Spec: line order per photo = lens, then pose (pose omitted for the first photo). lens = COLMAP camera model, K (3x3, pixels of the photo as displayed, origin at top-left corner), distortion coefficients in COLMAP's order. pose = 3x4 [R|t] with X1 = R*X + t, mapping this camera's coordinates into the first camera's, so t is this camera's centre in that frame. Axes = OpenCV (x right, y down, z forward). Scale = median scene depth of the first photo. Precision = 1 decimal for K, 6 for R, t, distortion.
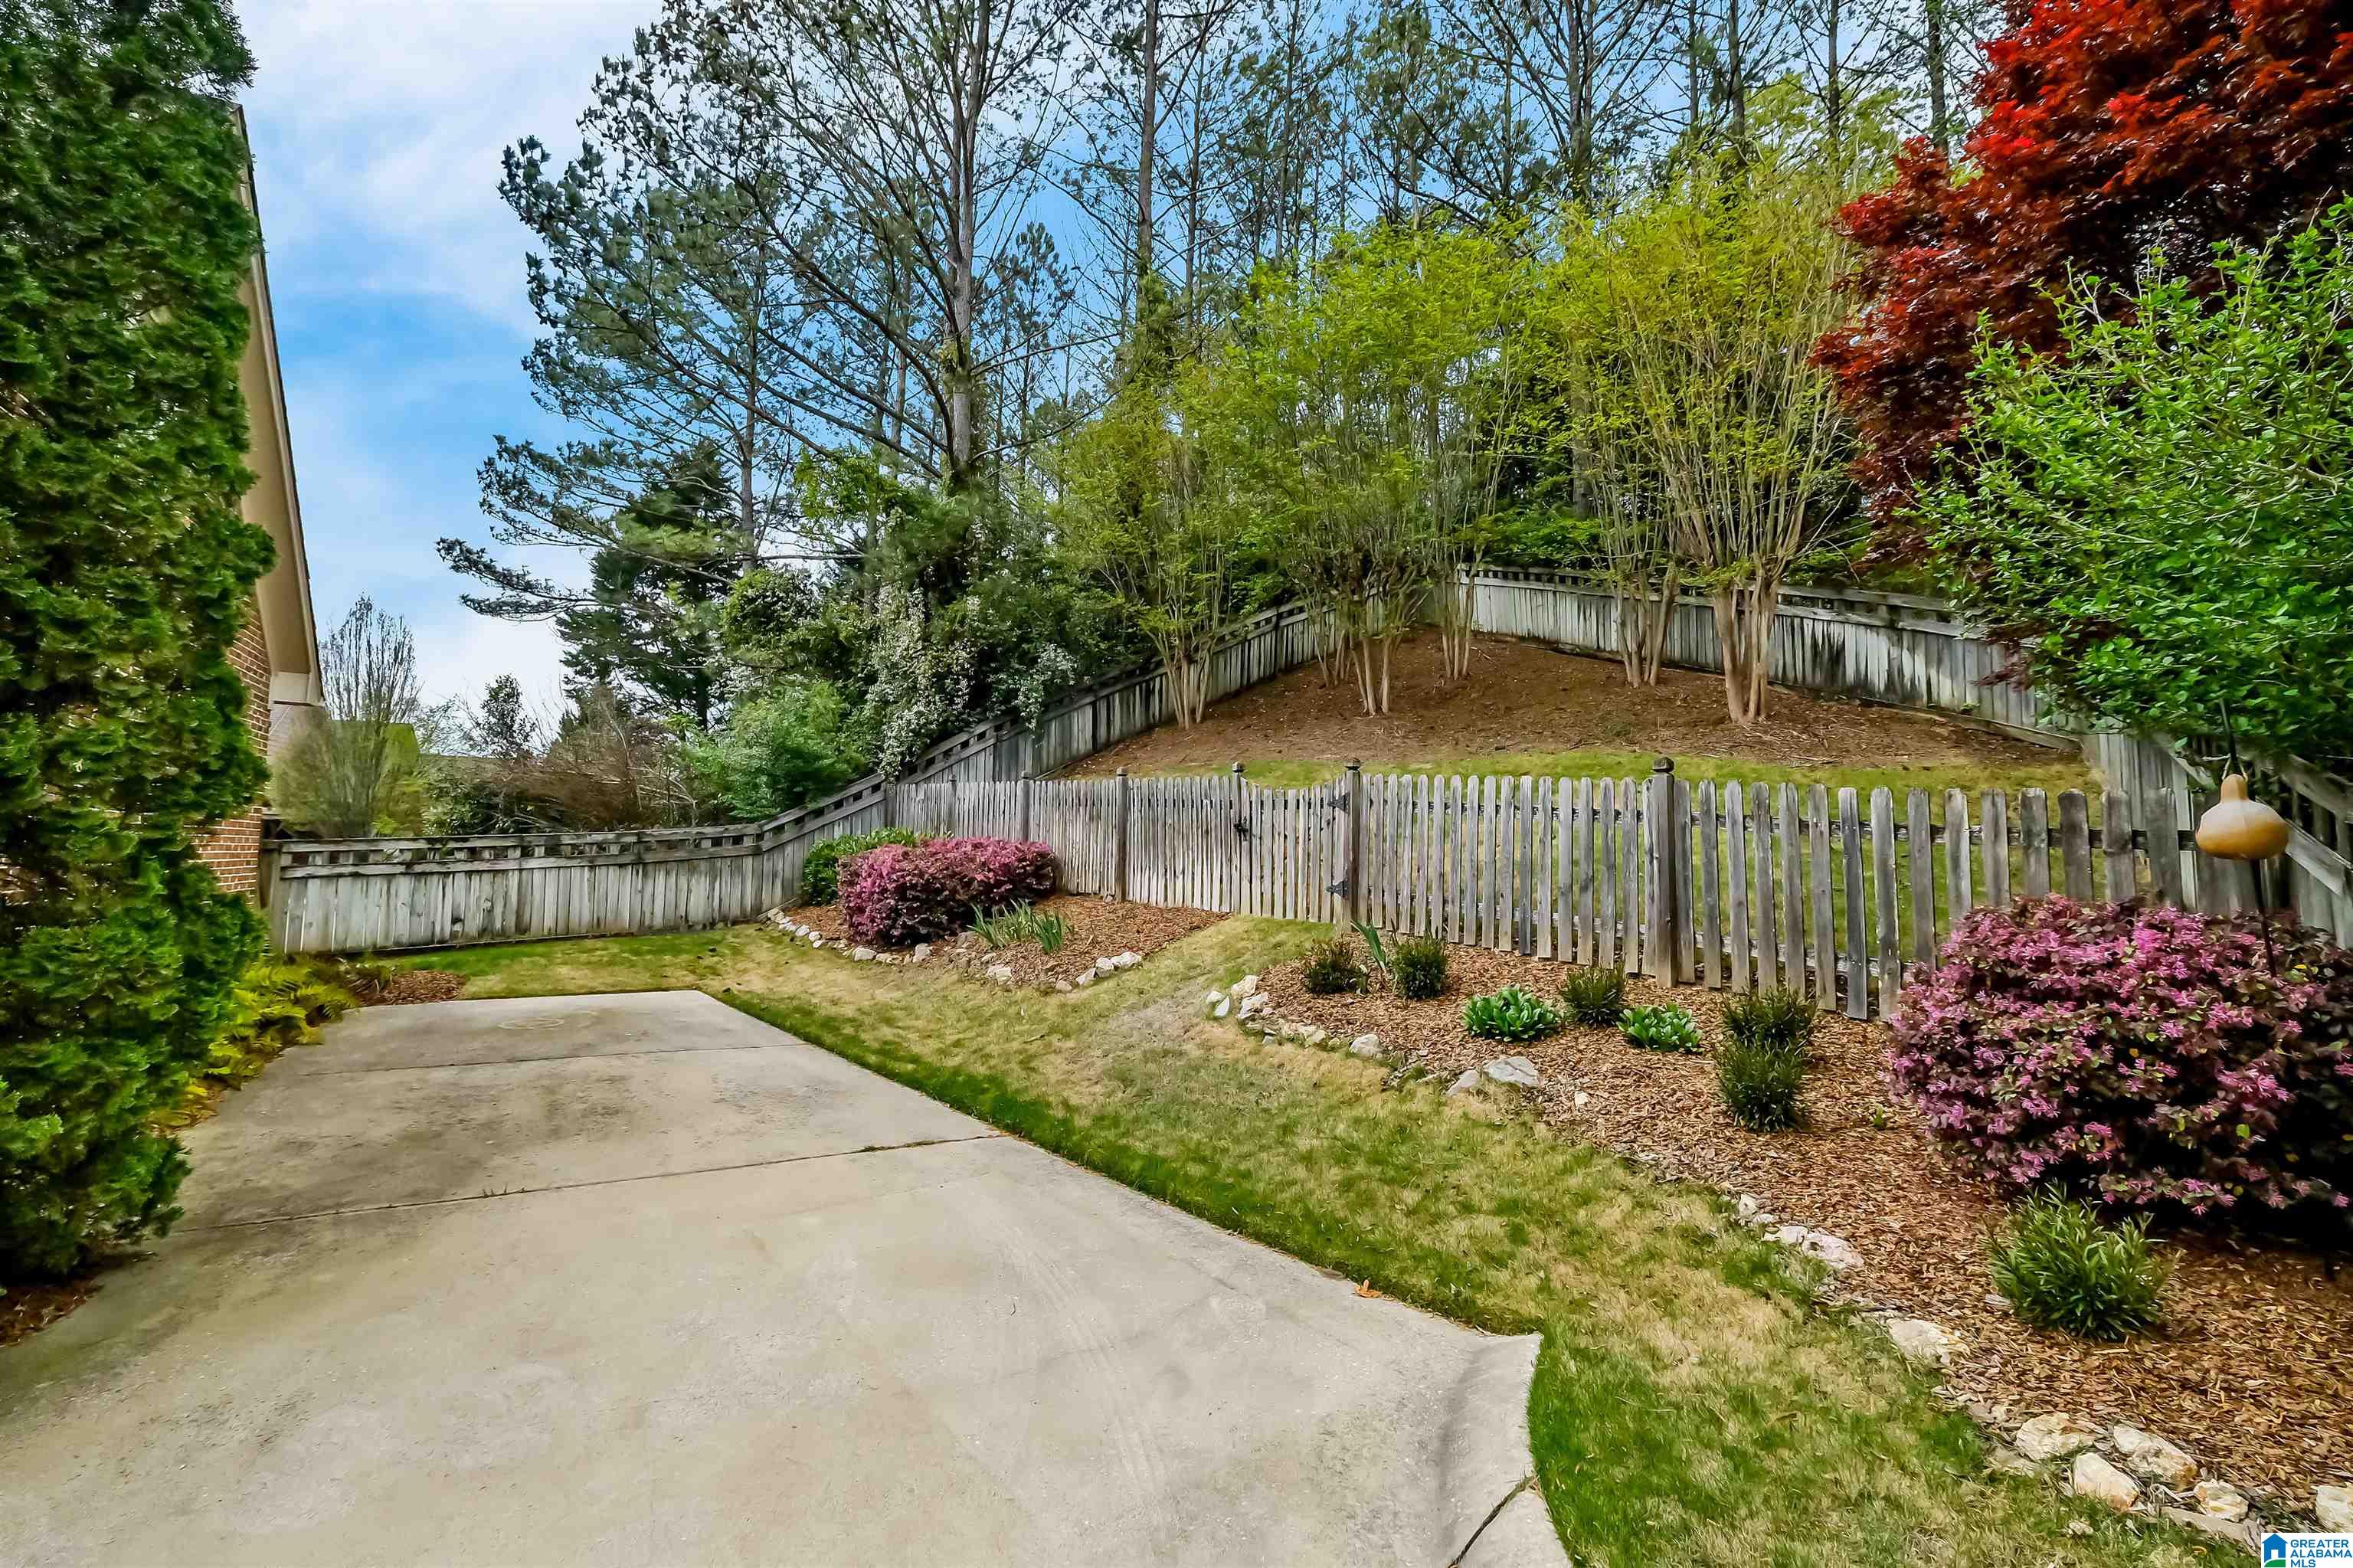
lens RADIAL K [[1025.1, 0, 1177.2], [0, 1025.1, 764.7], [0, 0, 1]] dist [-0.003054, -0.000486]
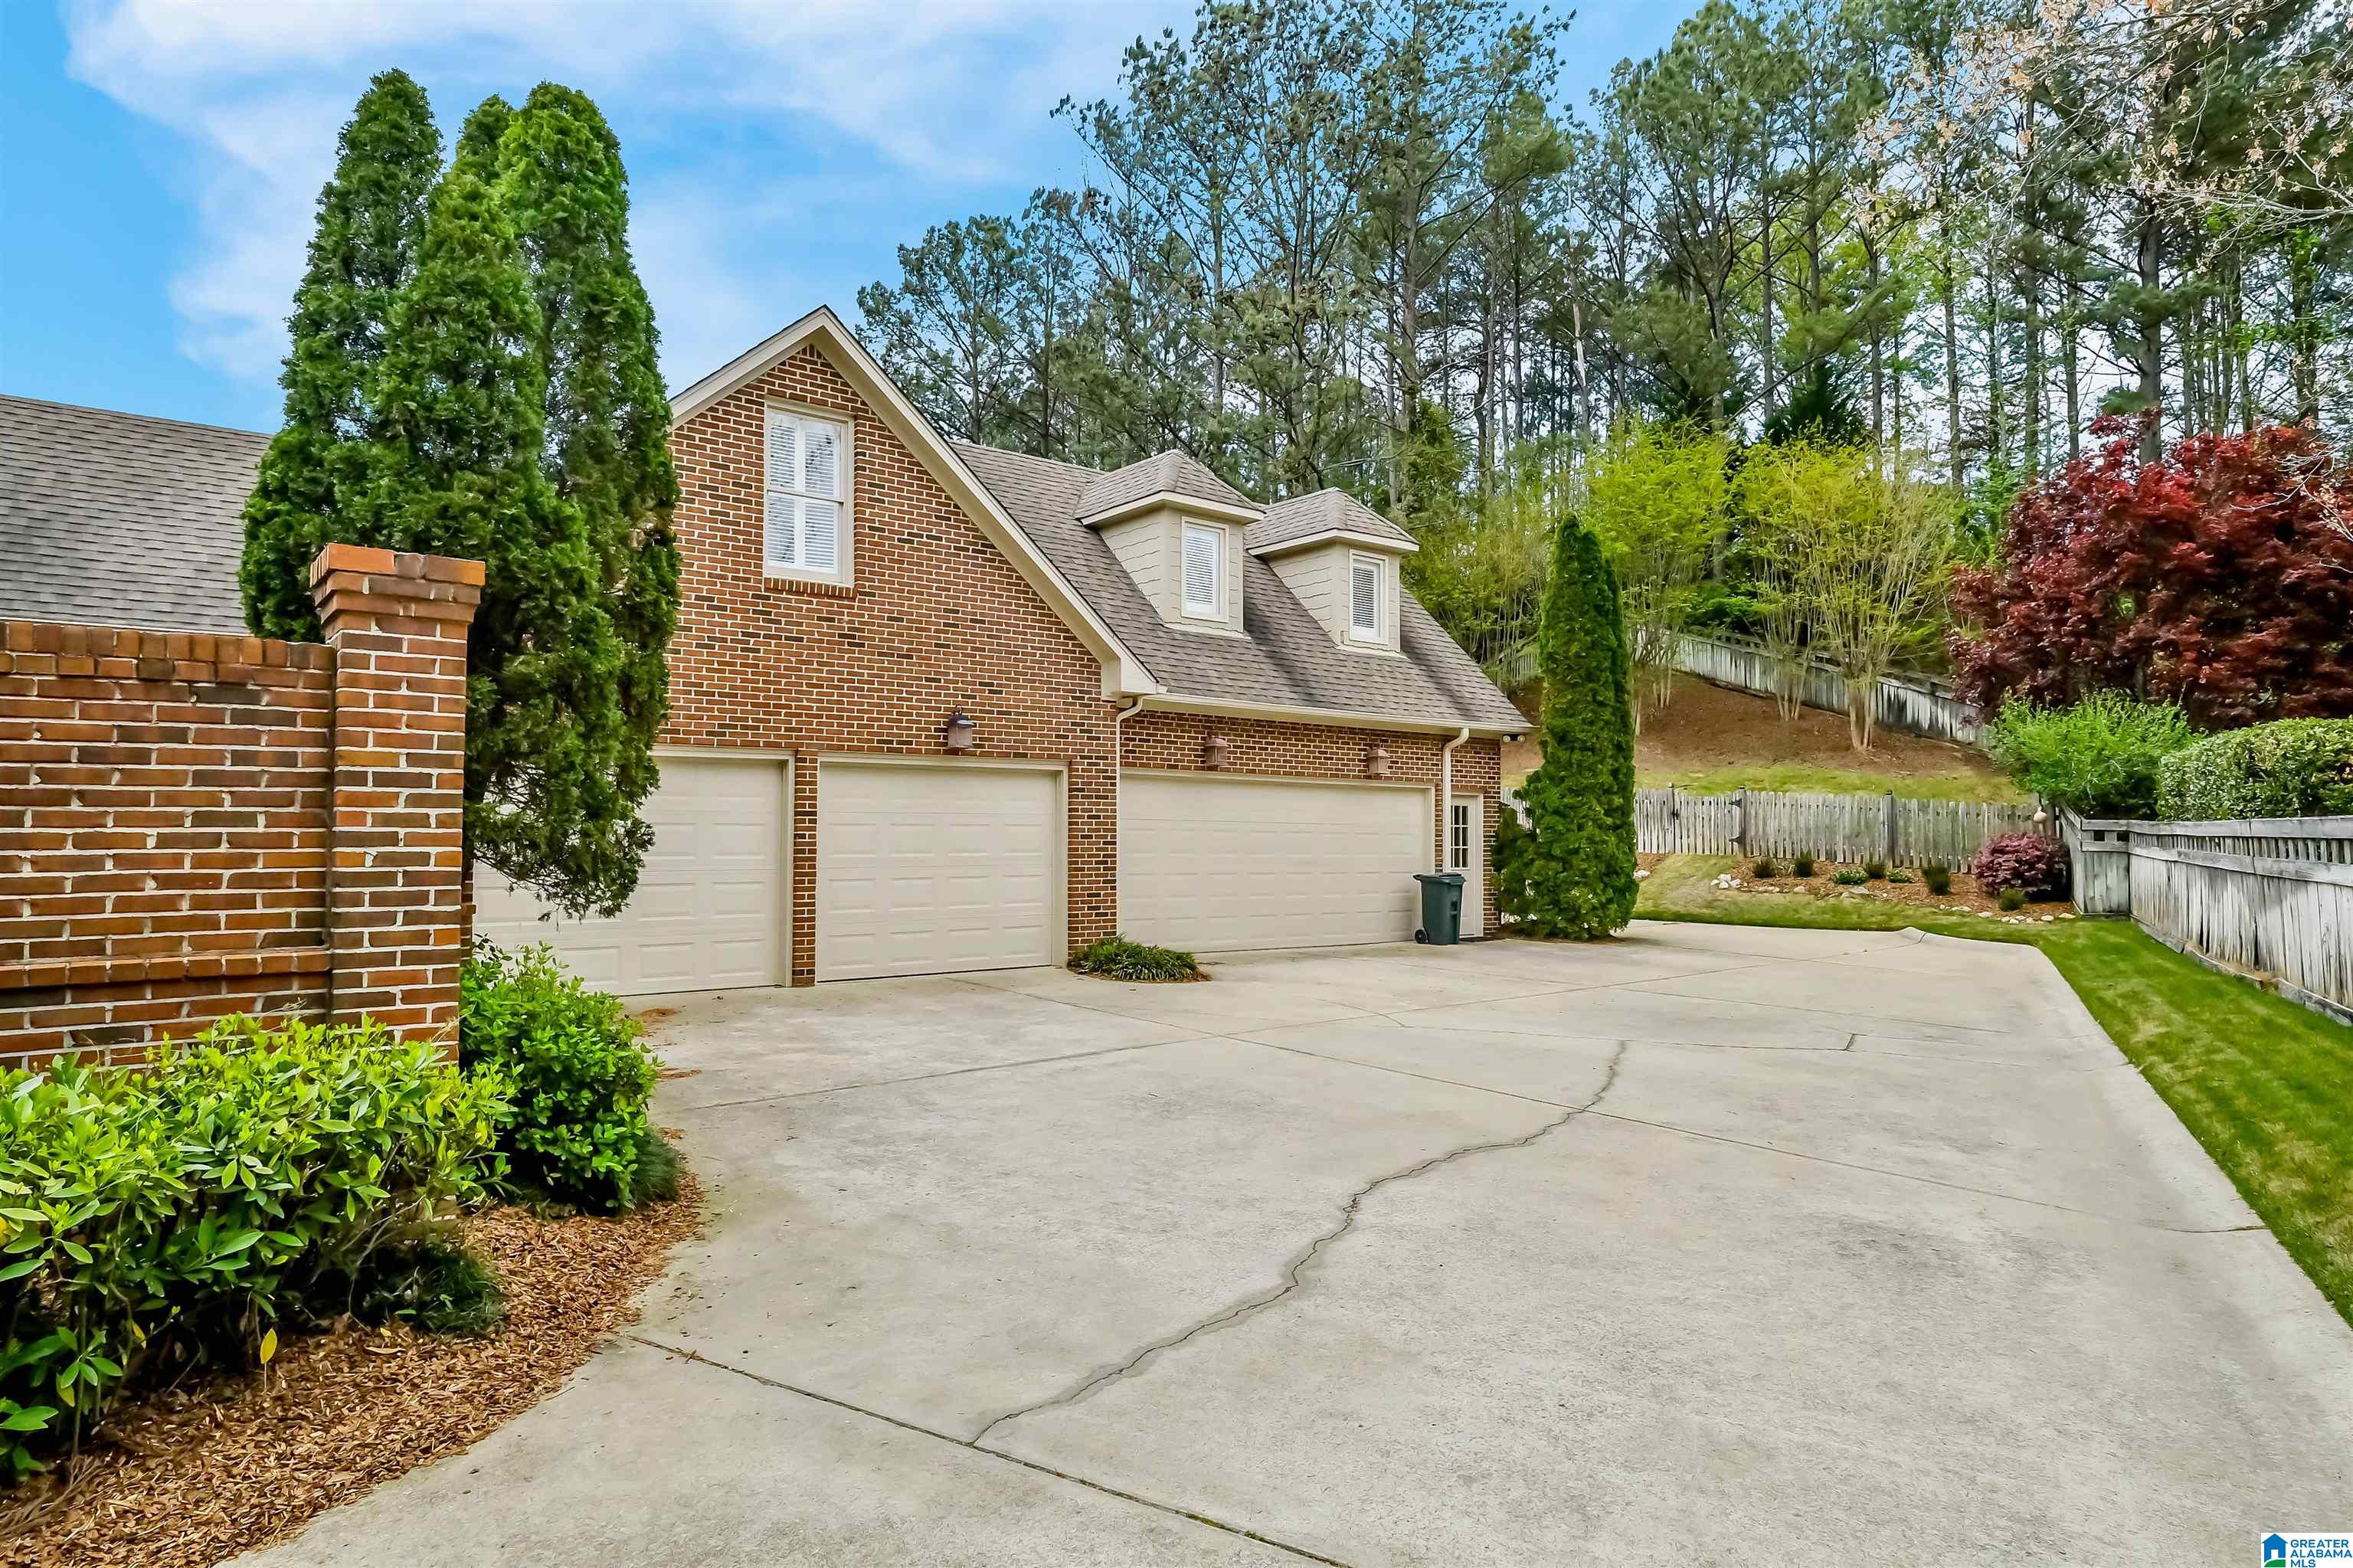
lens RADIAL K [[1356.7, 0, 1175.6], [0, 1356.7, 789.7], [0, 0, 1]] dist [-0.003742, -0.000704]
pose [[0.987050, -0.019556, 0.159215, -0.779691], [0.009646, 0.997981, 0.062782, -0.097702], [-0.160121, -0.060434, 0.985246, -0.897647]]
